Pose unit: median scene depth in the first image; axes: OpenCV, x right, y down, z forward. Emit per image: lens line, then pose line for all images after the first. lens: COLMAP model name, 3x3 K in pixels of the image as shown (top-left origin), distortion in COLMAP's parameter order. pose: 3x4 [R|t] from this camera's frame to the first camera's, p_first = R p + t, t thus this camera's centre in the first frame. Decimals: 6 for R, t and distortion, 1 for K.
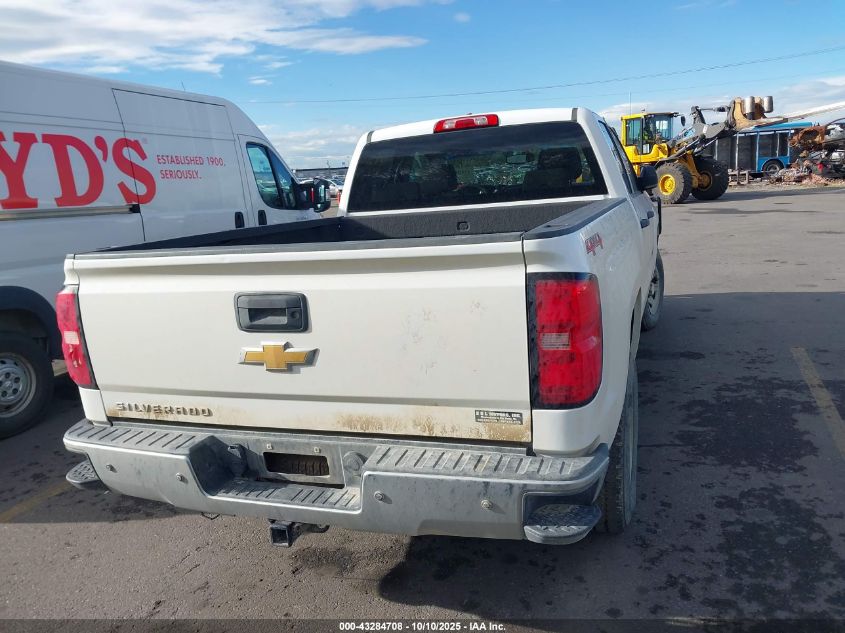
lens RADIAL K [[668.9, 0, 420.1], [0, 668.9, 312.3], [0, 0, 1]] dist [0.006350, -0.010224]
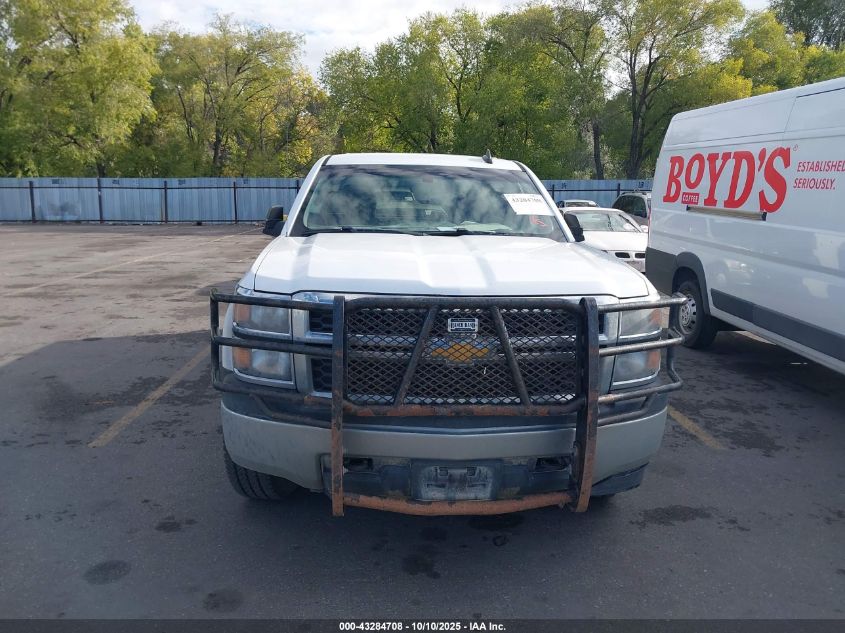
lens RADIAL K [[668.9, 0, 425.0], [0, 668.9, 316.6], [0, 0, 1]] dist [0.006350, -0.010224]
pose [[-0.907454, 0.129991, -0.399537, 0.530452], [-0.034900, 0.924327, 0.380001, -0.422087], [0.418699, 0.358778, -0.834248, 1.855404]]
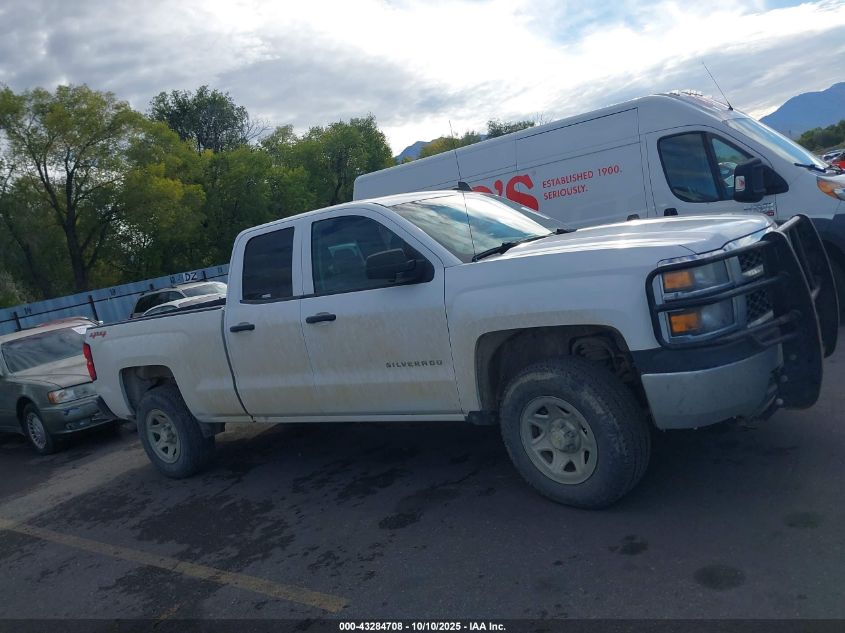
lens RADIAL K [[668.9, 0, 425.7], [0, 668.9, 317.3], [0, 0, 1]] dist [0.006350, -0.010224]
pose [[-0.243327, 0.231767, -0.941847, 1.070696], [0.034358, 0.972482, 0.230429, -0.326120], [0.969336, 0.023710, -0.244594, 1.258778]]
